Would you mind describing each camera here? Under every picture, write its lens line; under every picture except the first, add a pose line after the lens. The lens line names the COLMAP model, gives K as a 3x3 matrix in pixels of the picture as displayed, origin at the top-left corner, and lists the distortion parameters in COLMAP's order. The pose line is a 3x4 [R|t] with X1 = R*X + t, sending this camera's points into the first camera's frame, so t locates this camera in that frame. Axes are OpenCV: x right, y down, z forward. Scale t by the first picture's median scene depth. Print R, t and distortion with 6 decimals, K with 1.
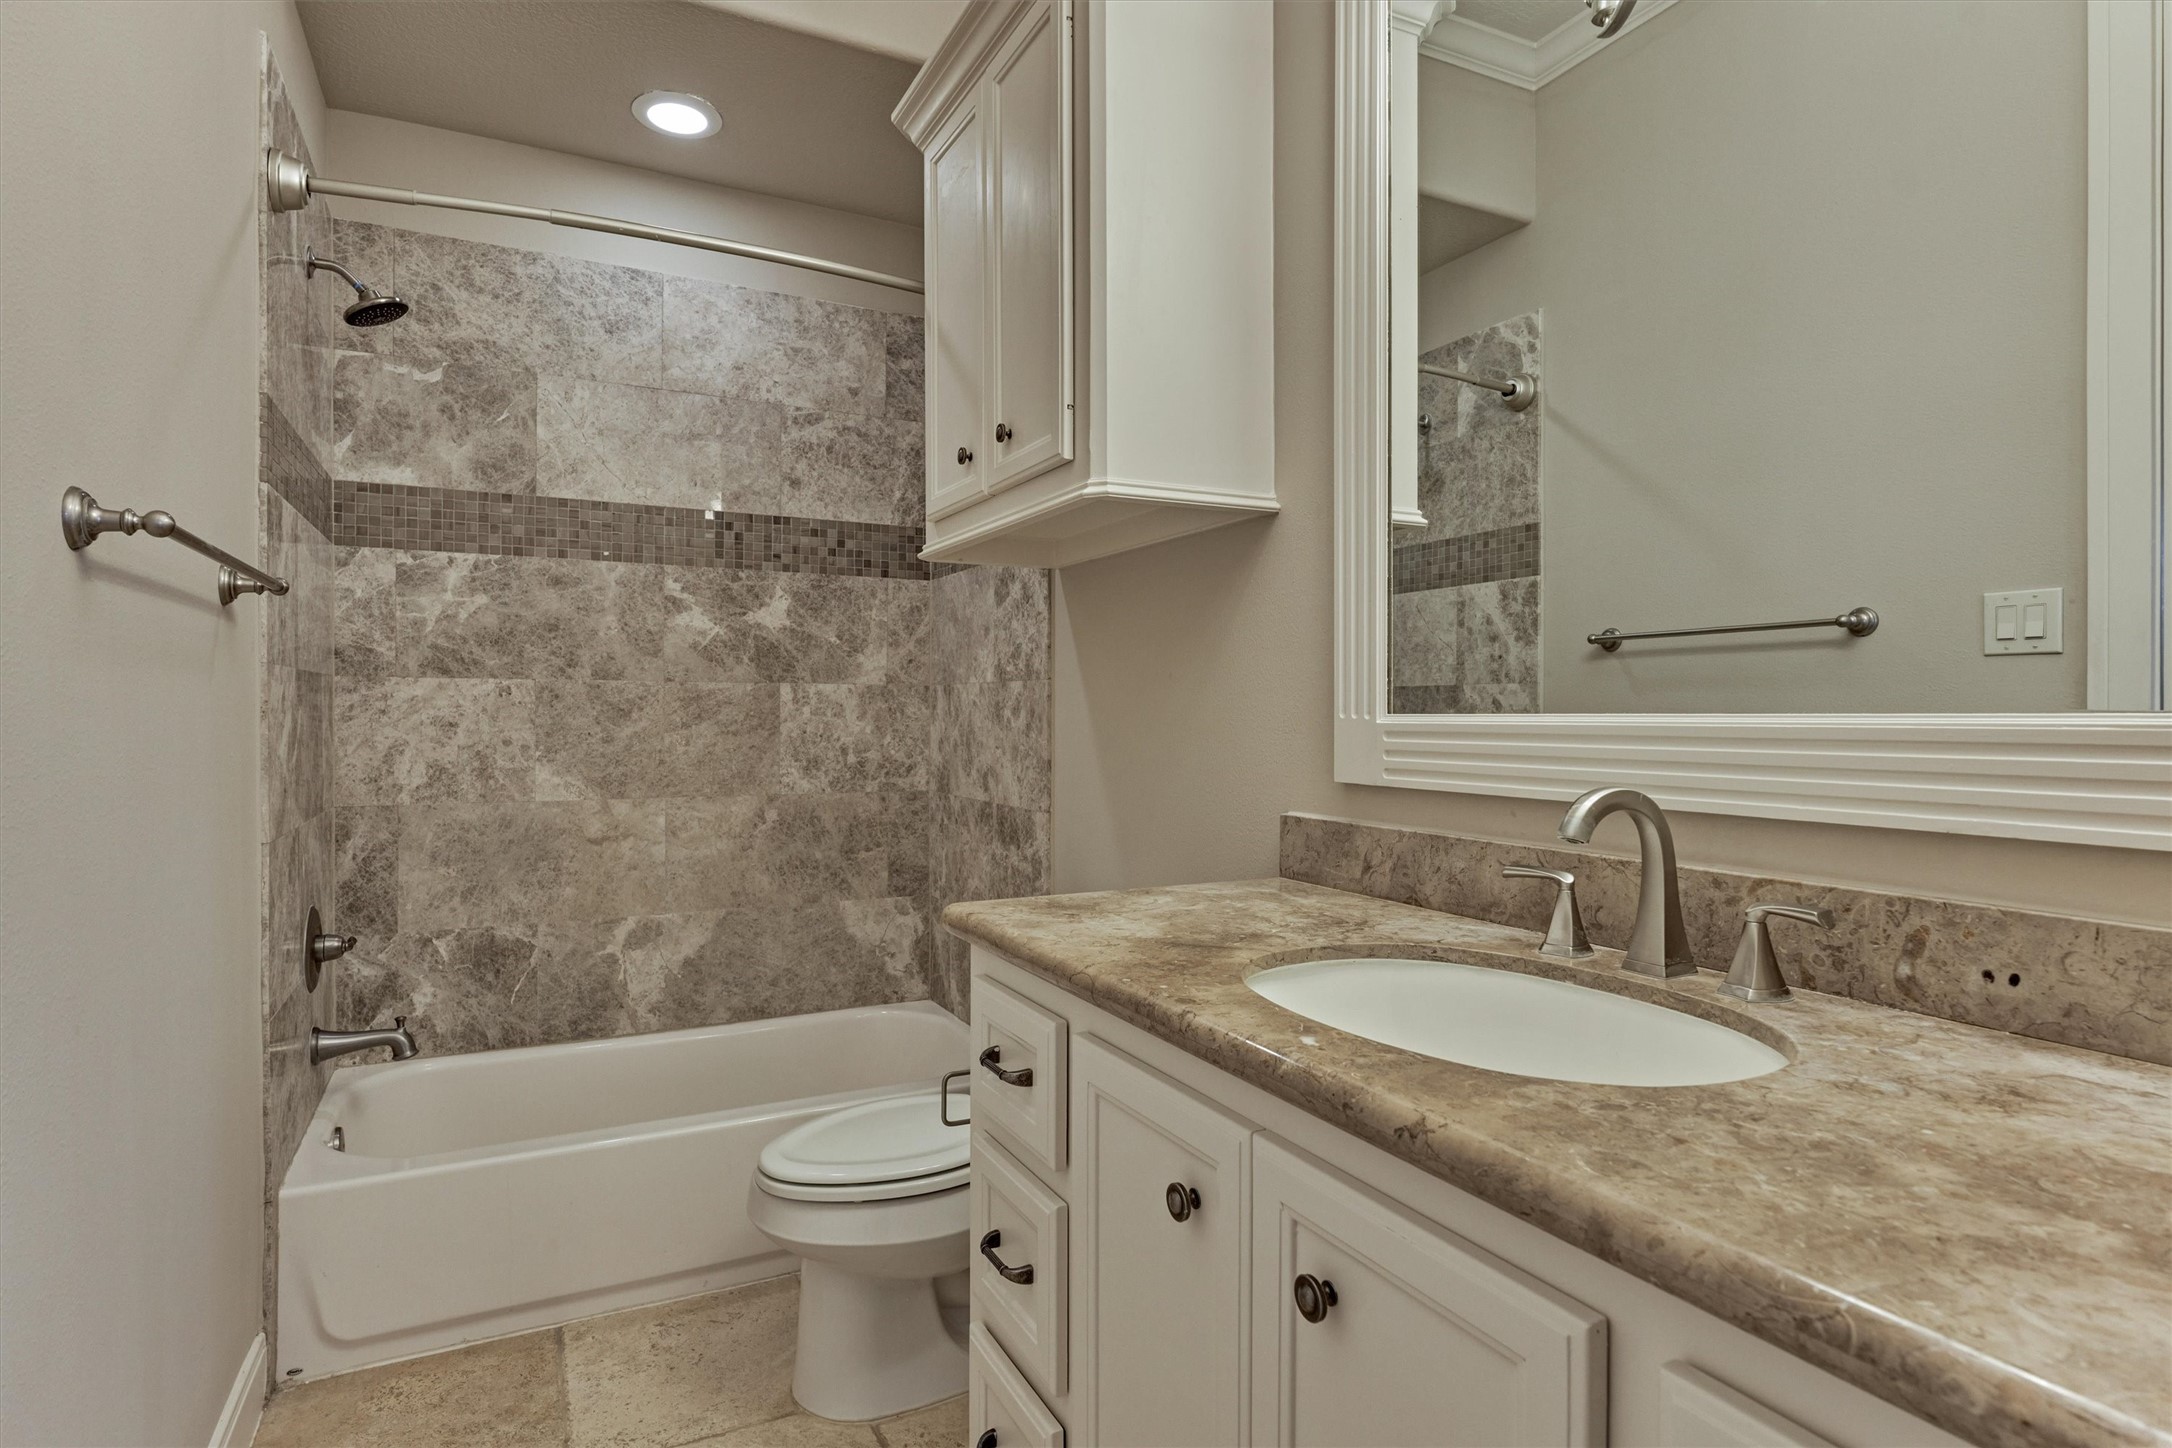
lens RADIAL K [[1153.5, 0, 1085.7], [0, 1153.5, 726.7], [0, 0, 1]] dist [-0.035961, -0.000461]
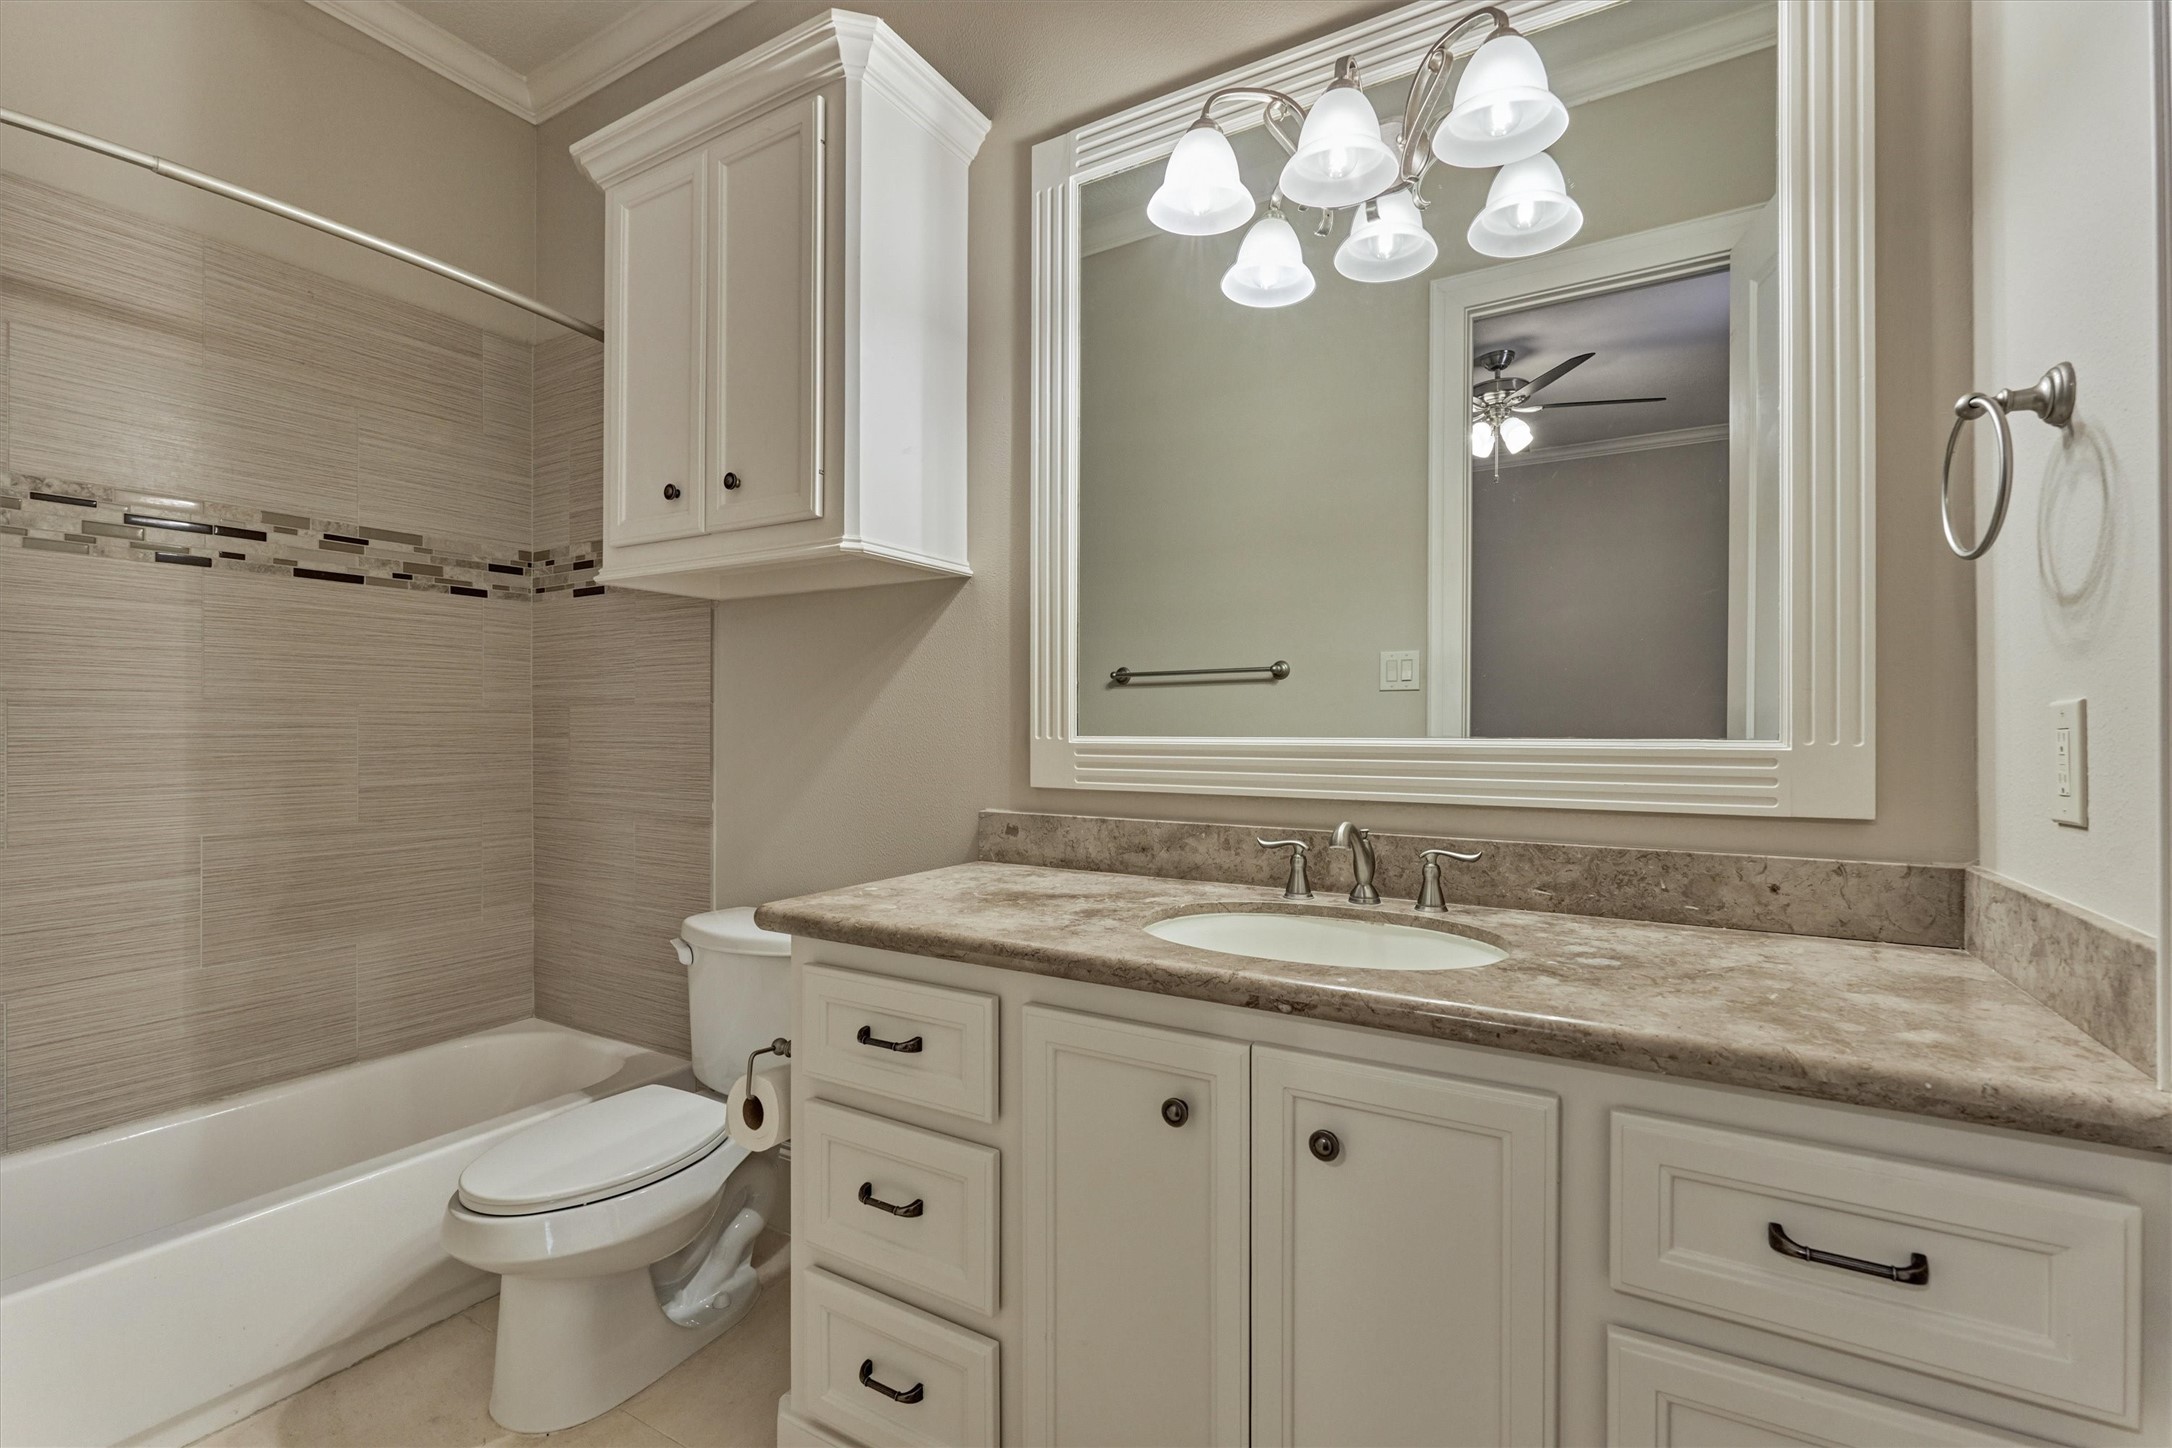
lens RADIAL K [[964.2, 0, 1079.9], [0, 964.2, 722.3], [0, 0, 1]] dist [-0.001252, -0.000688]
pose [[0.851828, 0.002537, 0.523815, -0.297570], [-0.002577, 0.999996, -0.000652, -0.024105], [-0.523814, -0.000795, 0.851832, 0.029686]]
